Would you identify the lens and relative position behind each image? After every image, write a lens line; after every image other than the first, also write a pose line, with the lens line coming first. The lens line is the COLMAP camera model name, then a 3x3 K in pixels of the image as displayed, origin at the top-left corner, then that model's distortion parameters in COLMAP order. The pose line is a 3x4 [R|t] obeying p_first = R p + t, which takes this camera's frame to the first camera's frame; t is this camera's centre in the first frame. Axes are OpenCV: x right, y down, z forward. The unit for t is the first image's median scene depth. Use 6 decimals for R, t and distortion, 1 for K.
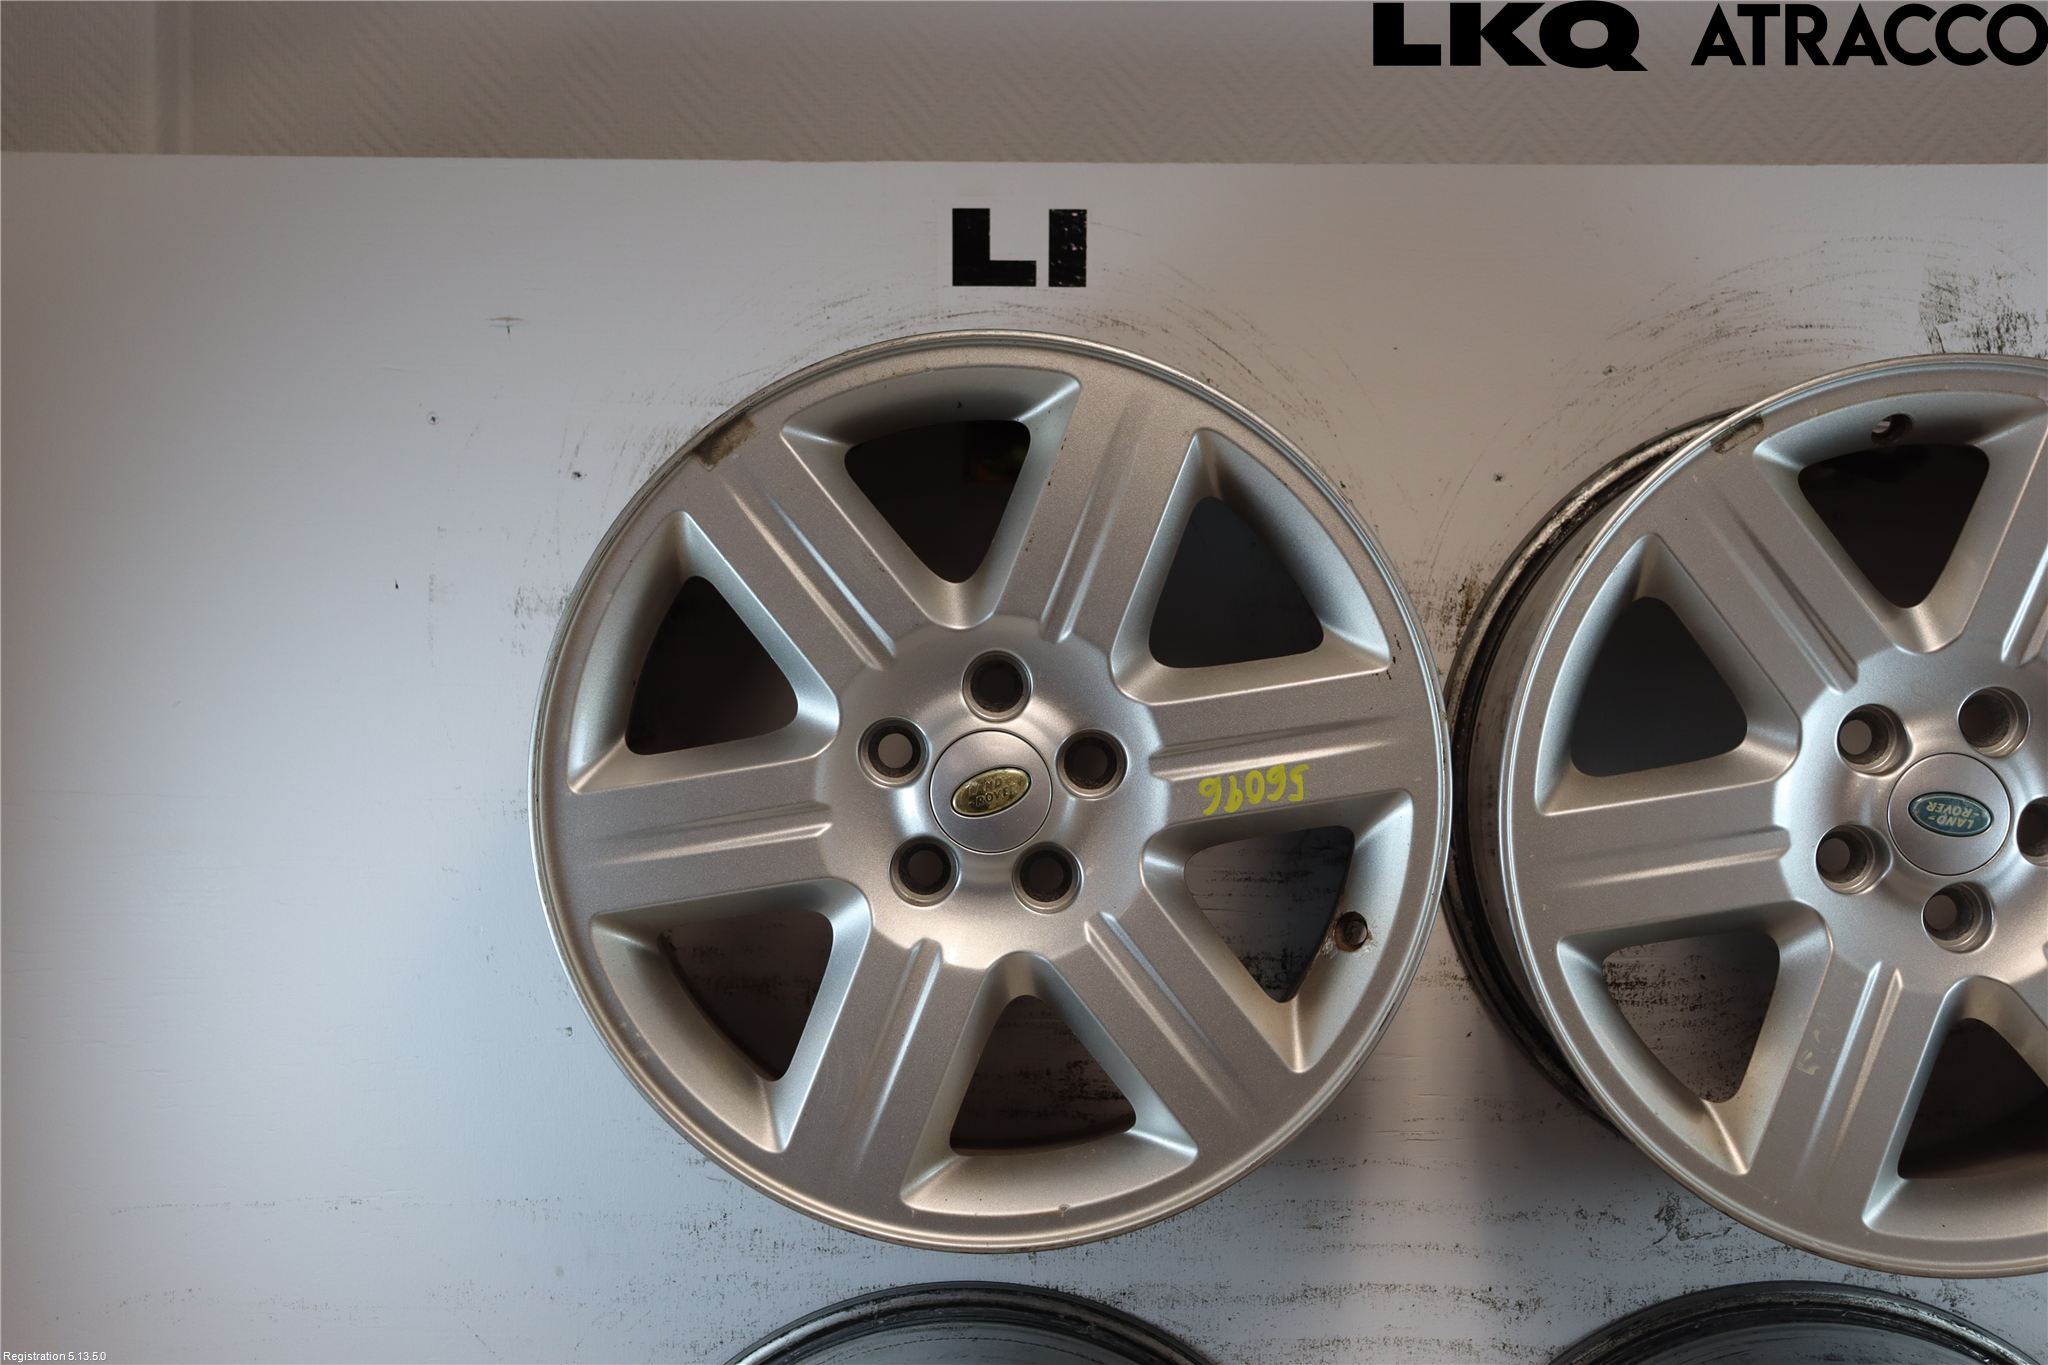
lens RADIAL K [[2674.9, 0, 1026.6], [0, 2674.9, 713.7], [0, 0, 1]] dist [0.020038, 0.000000]
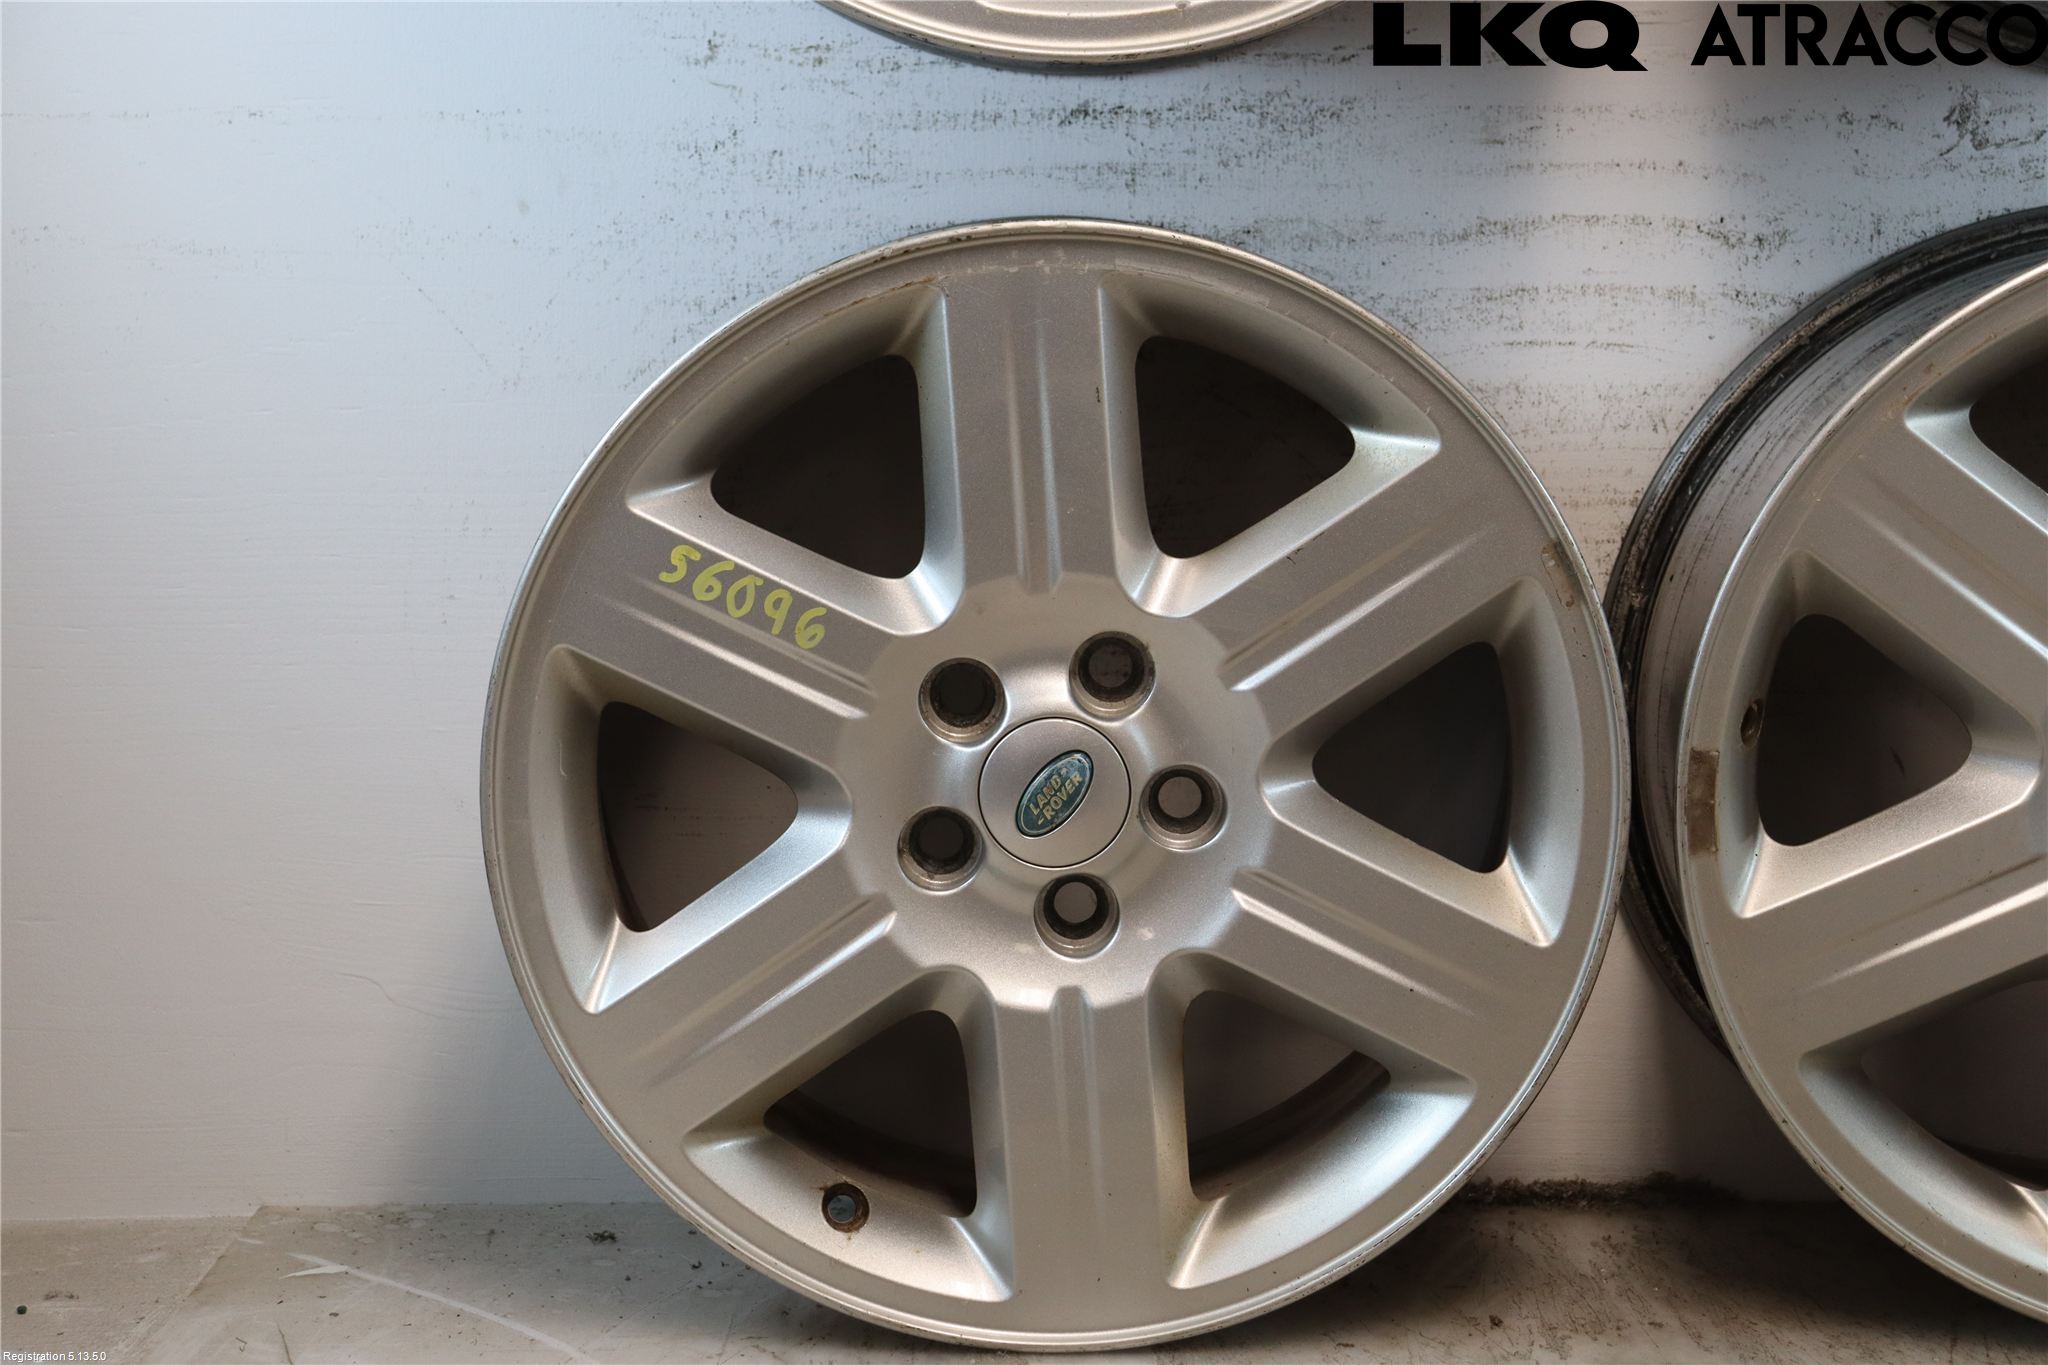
lens RADIAL K [[3445.8, 0, 1018.7], [0, 3445.8, 701.7], [0, 0, 1]] dist [0.164048, 0.000000]
pose [[0.999935, -0.007061, -0.008961, -0.022585], [0.008323, 0.988710, 0.149608, 0.202399], [0.007804, -0.149673, 0.988705, -0.017805]]
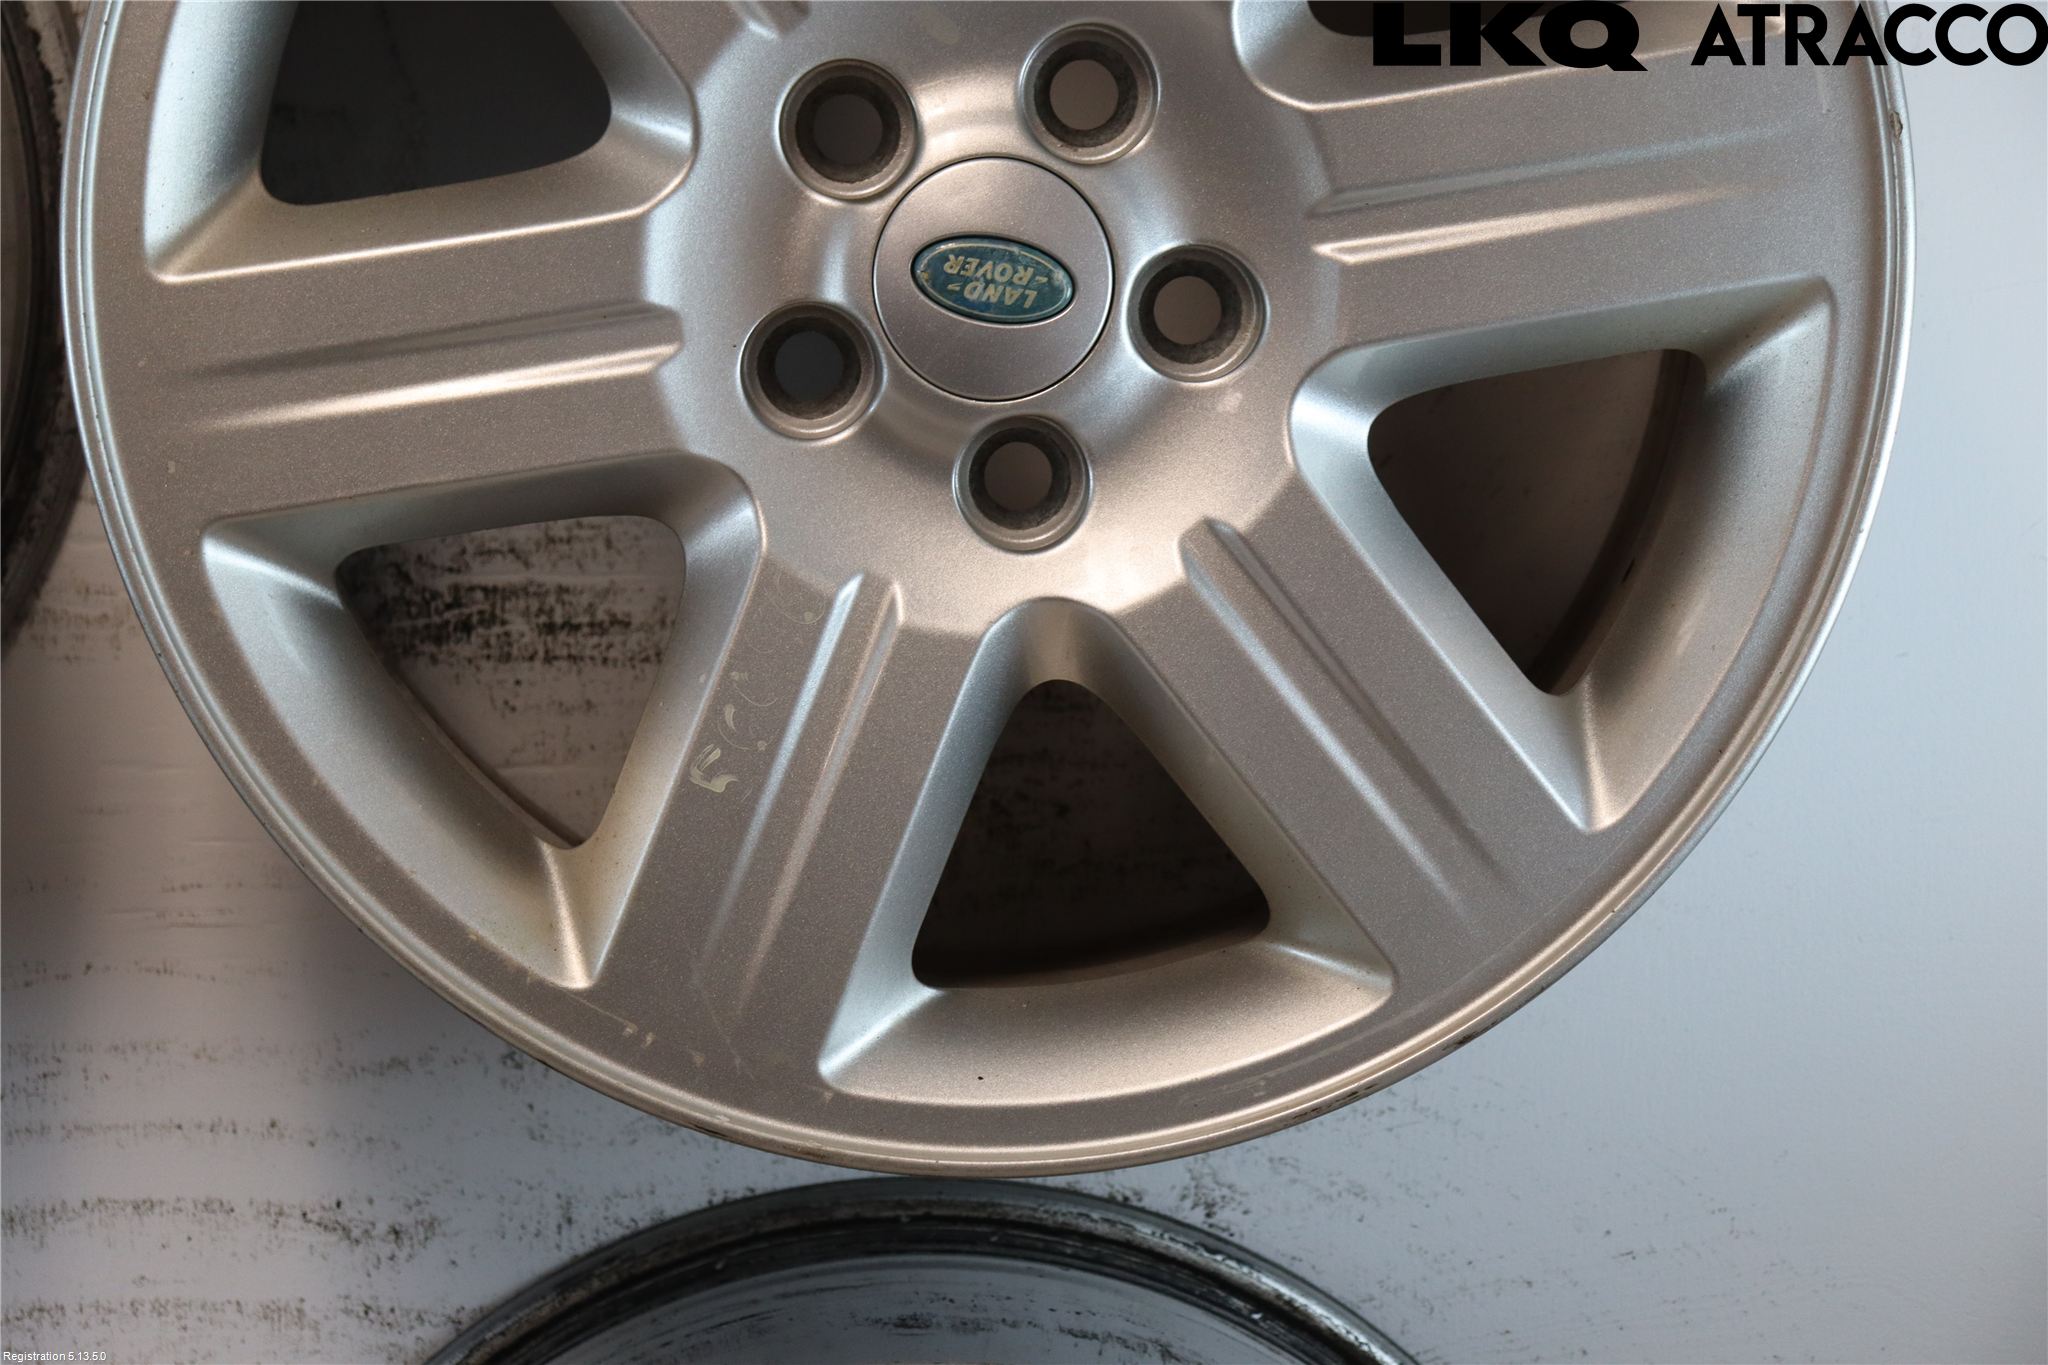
lens RADIAL K [[4320.6, 0, 1012.3], [0, 4320.6, 705.0], [0, 0, 1]] dist [0.320195, 0.000000]
pose [[0.999294, -0.008589, 0.036583, 0.277448], [0.004523, 0.993942, 0.109813, 0.024075], [-0.037305, -0.109570, 0.993279, 0.155064]]
